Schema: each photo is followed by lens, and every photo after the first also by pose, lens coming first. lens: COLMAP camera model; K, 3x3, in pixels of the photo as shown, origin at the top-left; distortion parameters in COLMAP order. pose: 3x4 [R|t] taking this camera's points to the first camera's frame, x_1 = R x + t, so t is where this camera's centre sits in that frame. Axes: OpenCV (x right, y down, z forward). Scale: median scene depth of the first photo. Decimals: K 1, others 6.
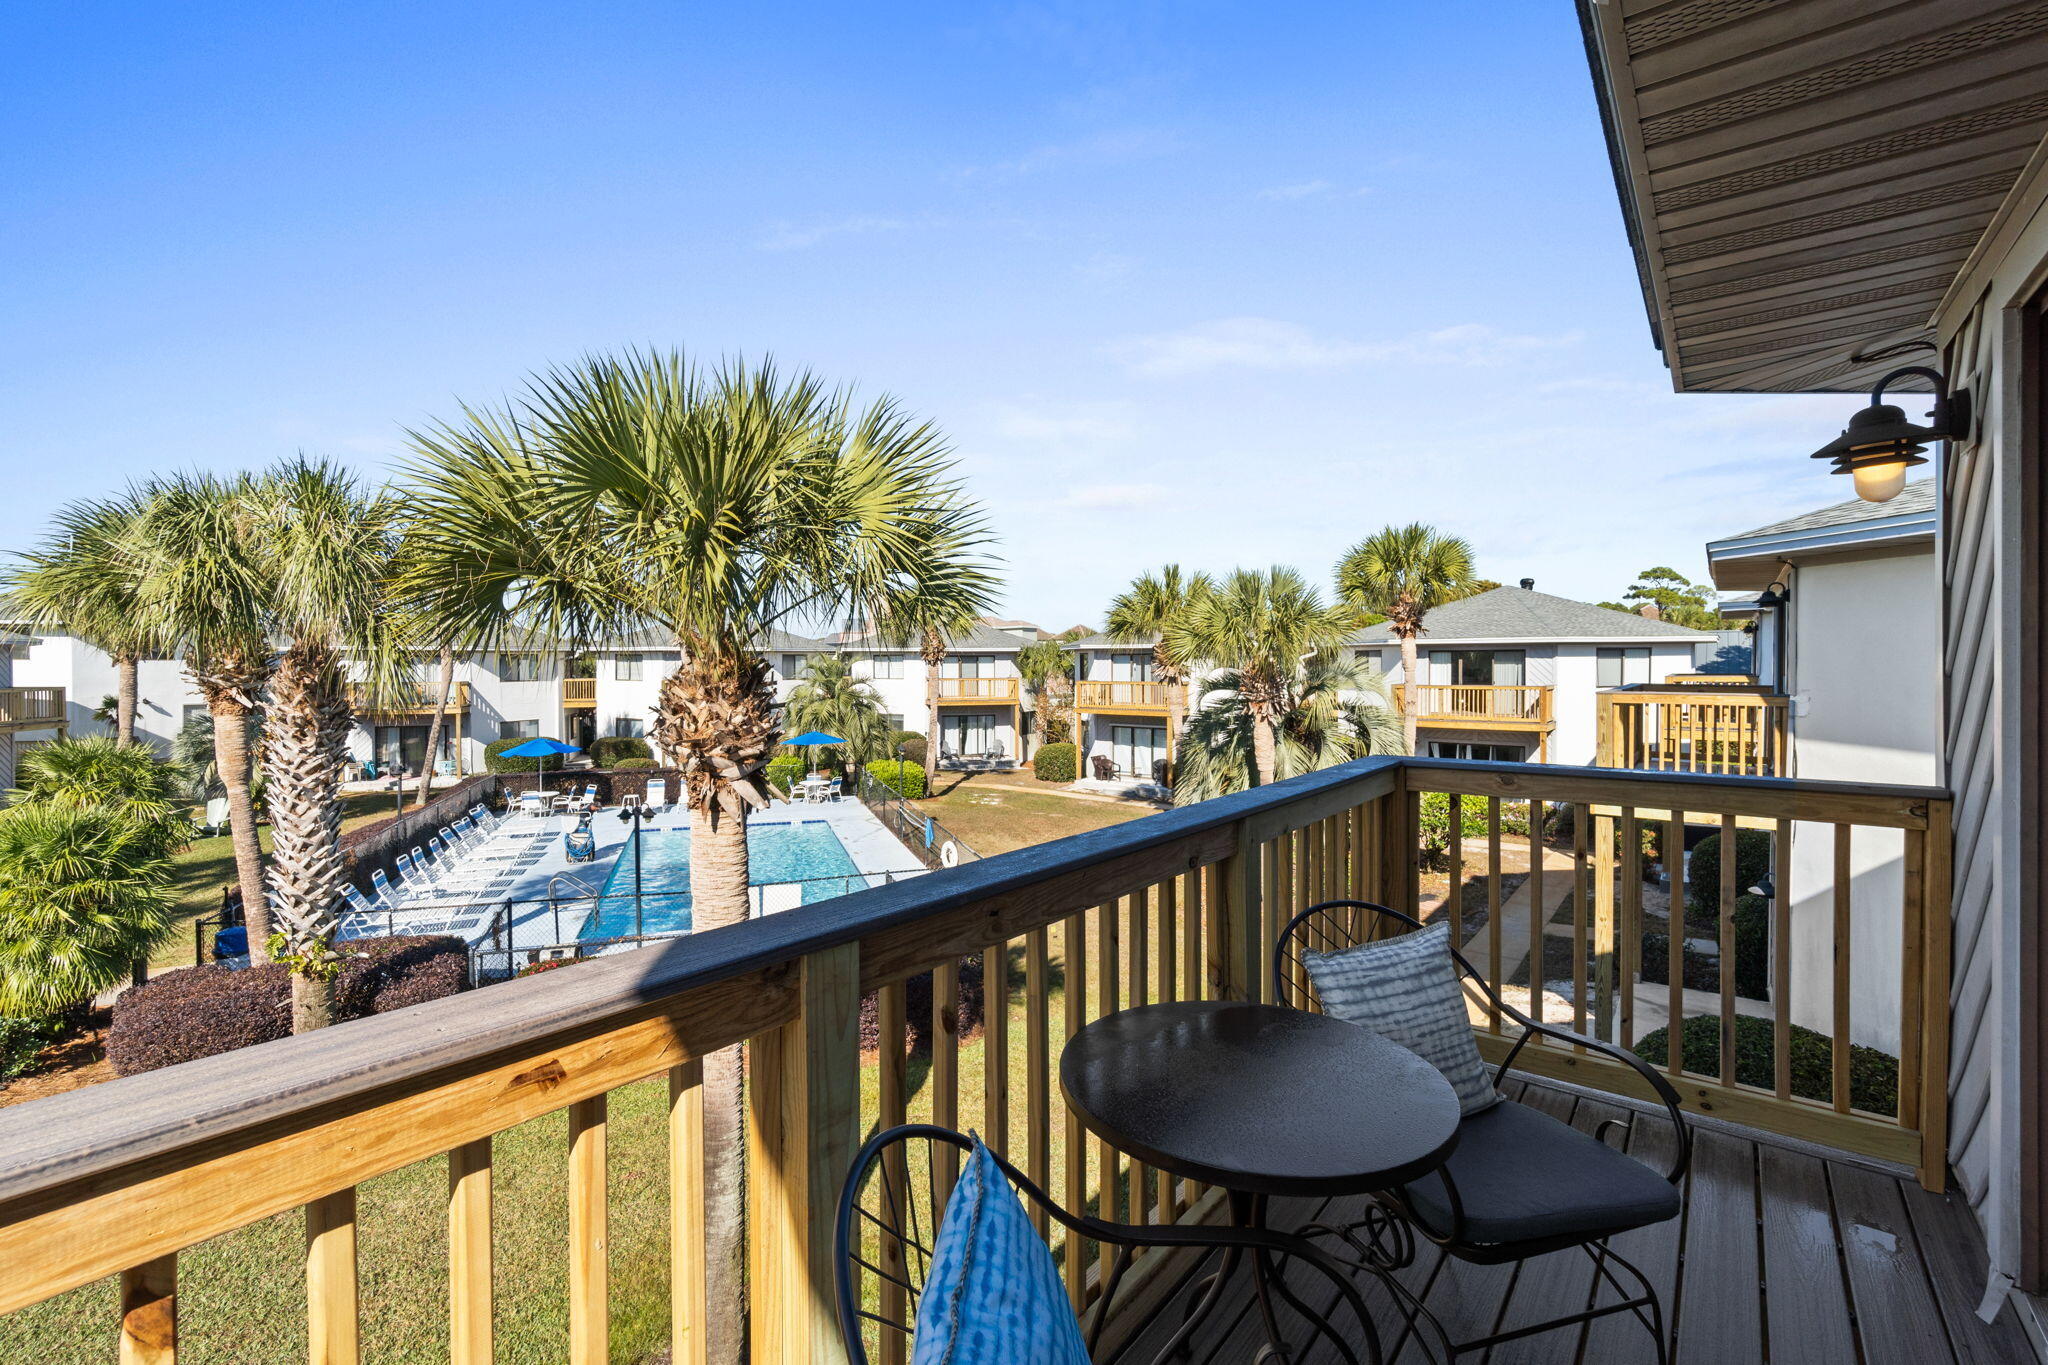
lens RADIAL K [[878.1, 0, 1002.3], [0, 878.1, 673.6], [0, 0, 1]] dist [-0.006807, 0.000294]
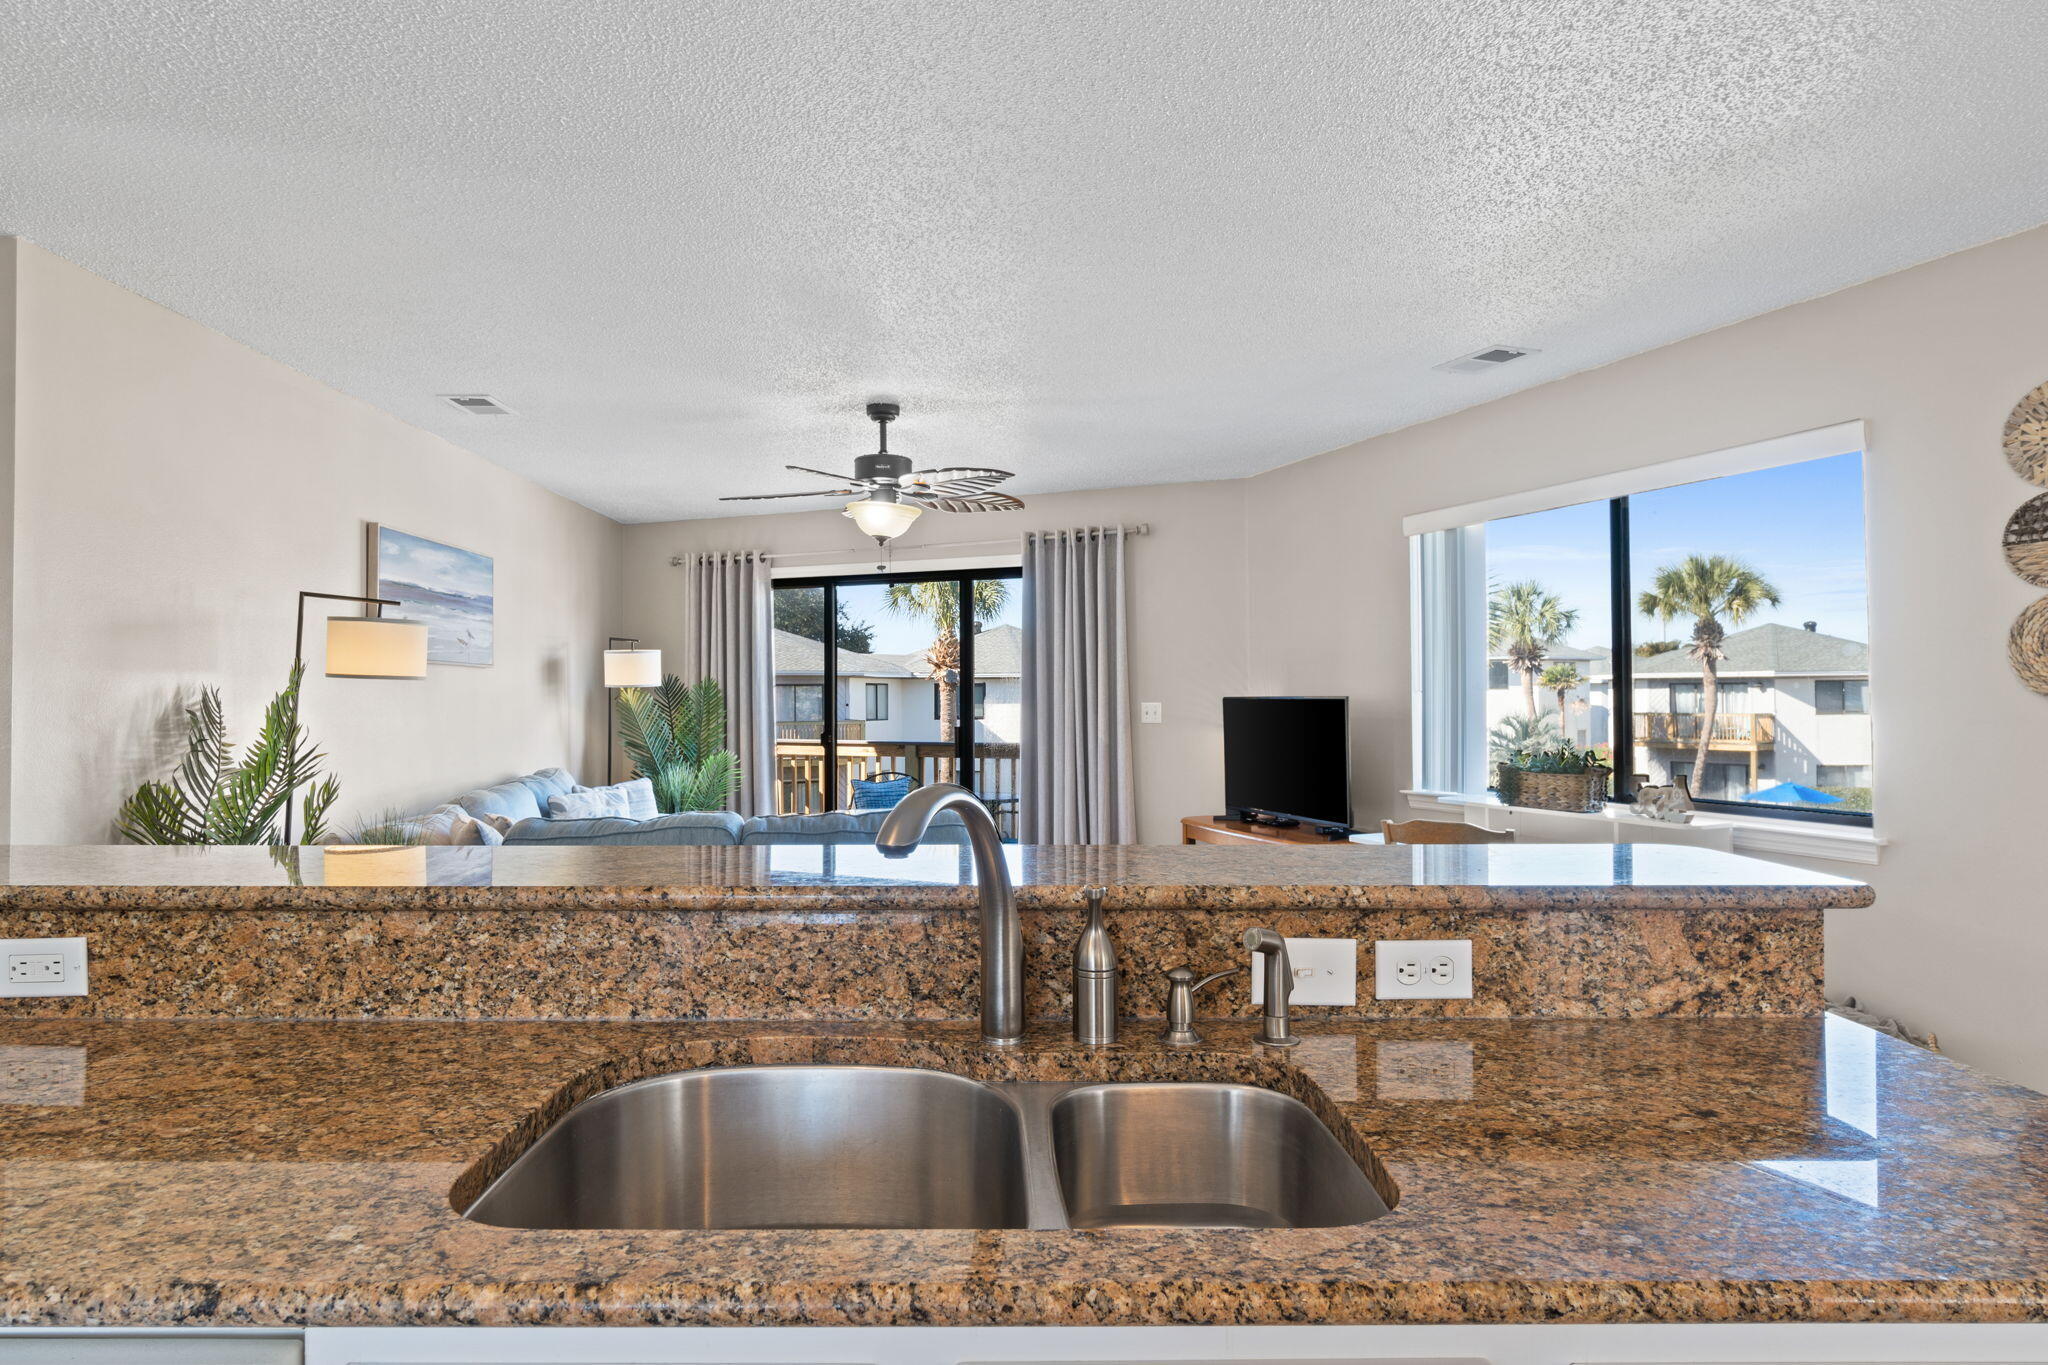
lens RADIAL K [[1129.1, 0, 1007.2], [0, 1129.1, 682.4], [0, 0, 1]] dist [-0.000854, 0.000720]
pose [[0.307606, -0.011816, -0.951441, 0.272554], [-0.006259, 0.999876, -0.014441, 0.000090], [0.951493, 0.010397, 0.307493, -0.025660]]
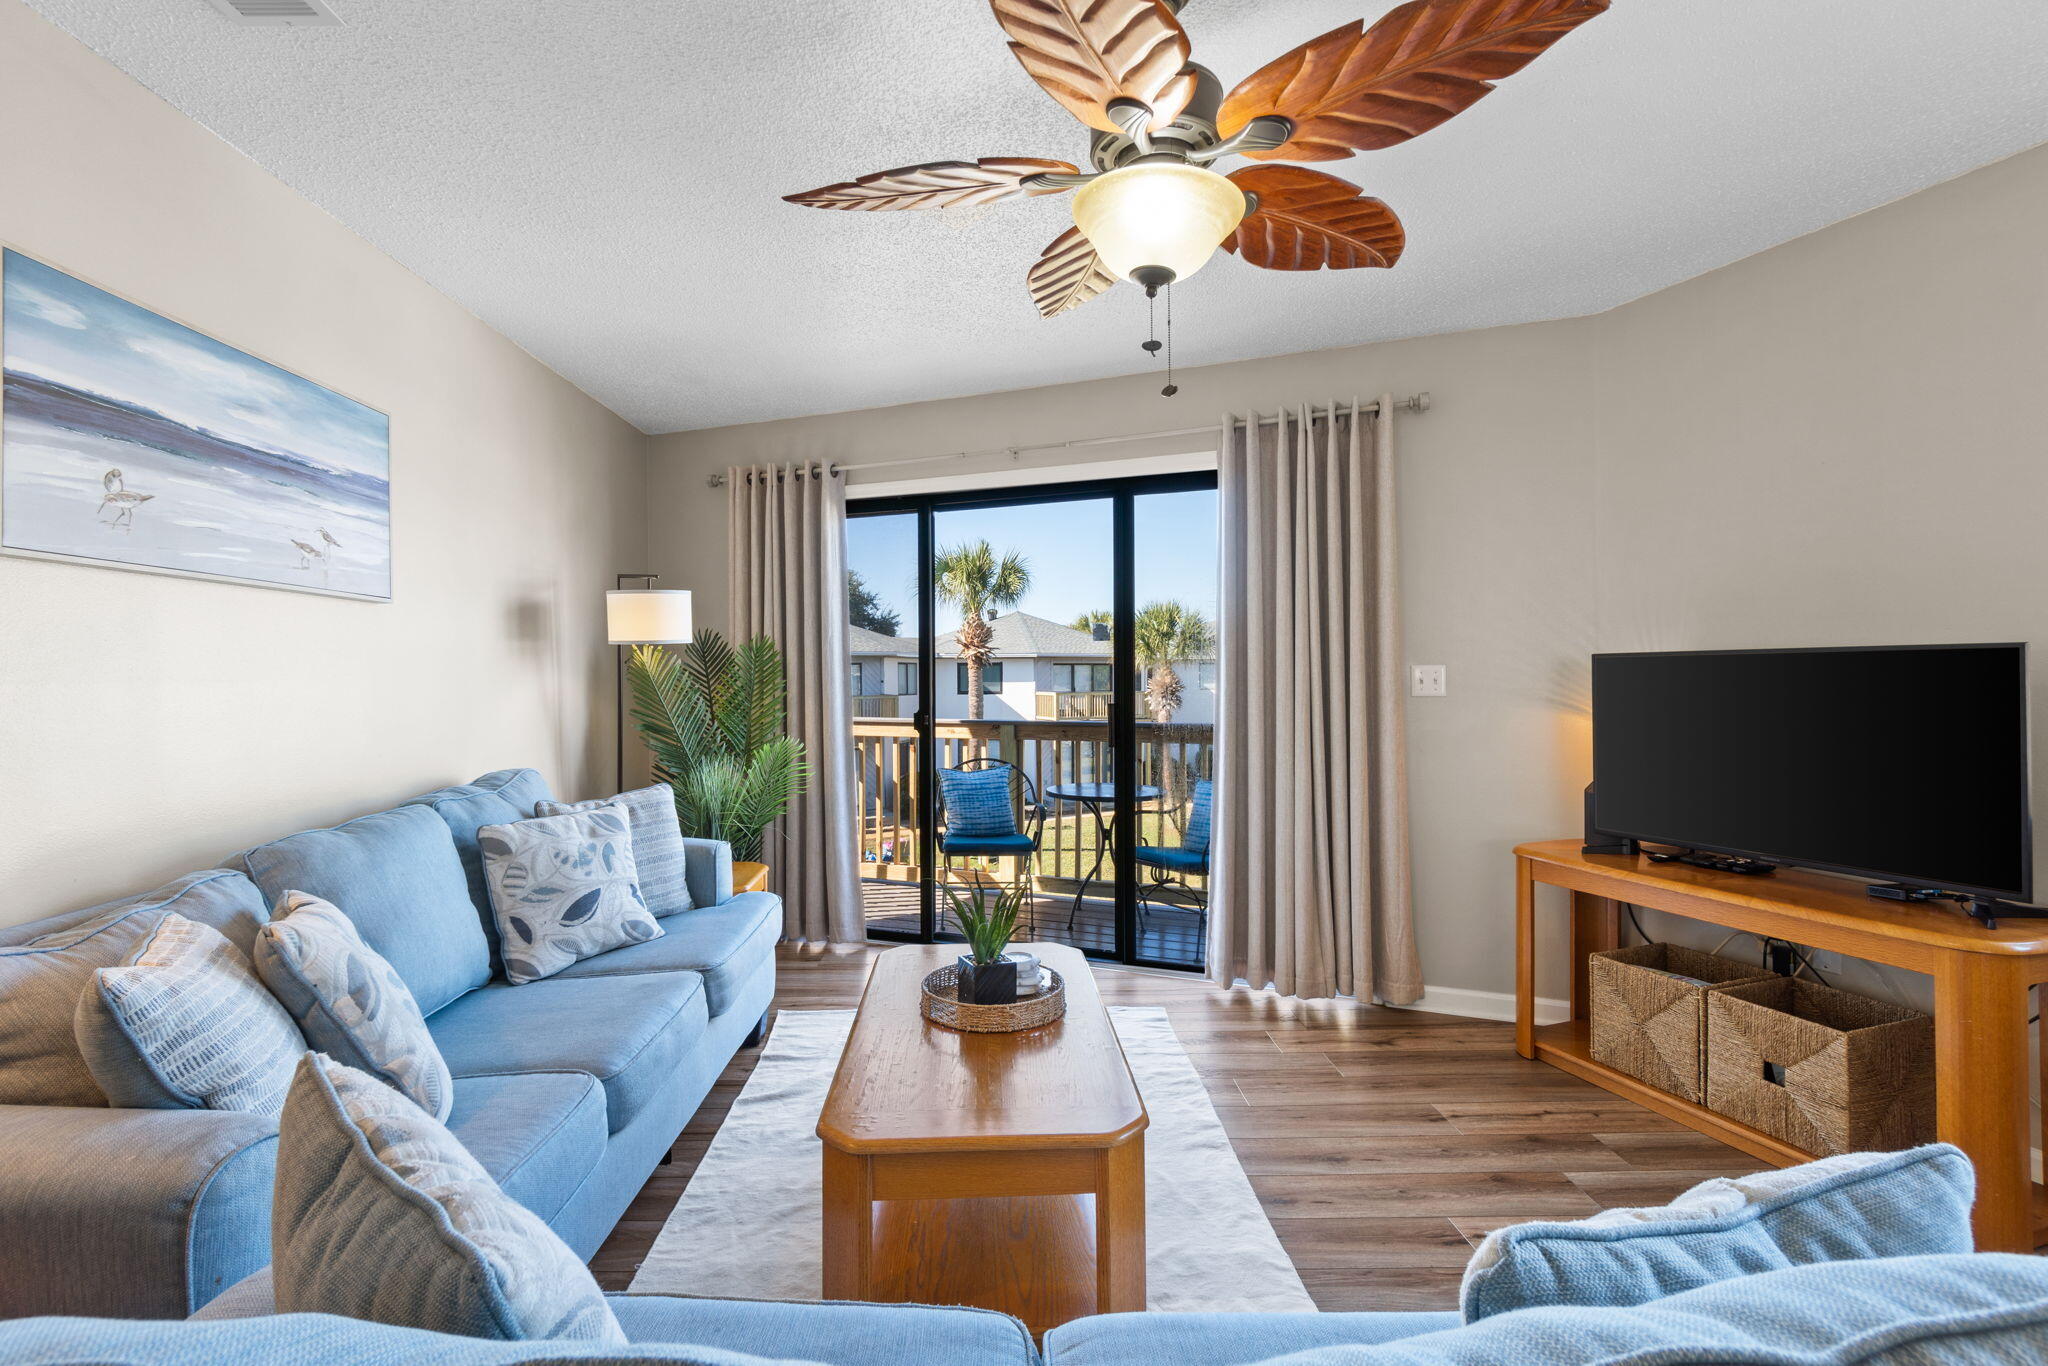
lens RADIAL K [[937.5, 0, 1014.2], [0, 937.5, 678.7], [0, 0, 1]] dist [0.005470, 0.000051]
pose [[0.313995, 0.003636, -0.949418, 0.177249], [-0.005009, 0.999985, 0.002173, 0.002186], [0.949412, 0.004073, 0.314008, -0.020778]]
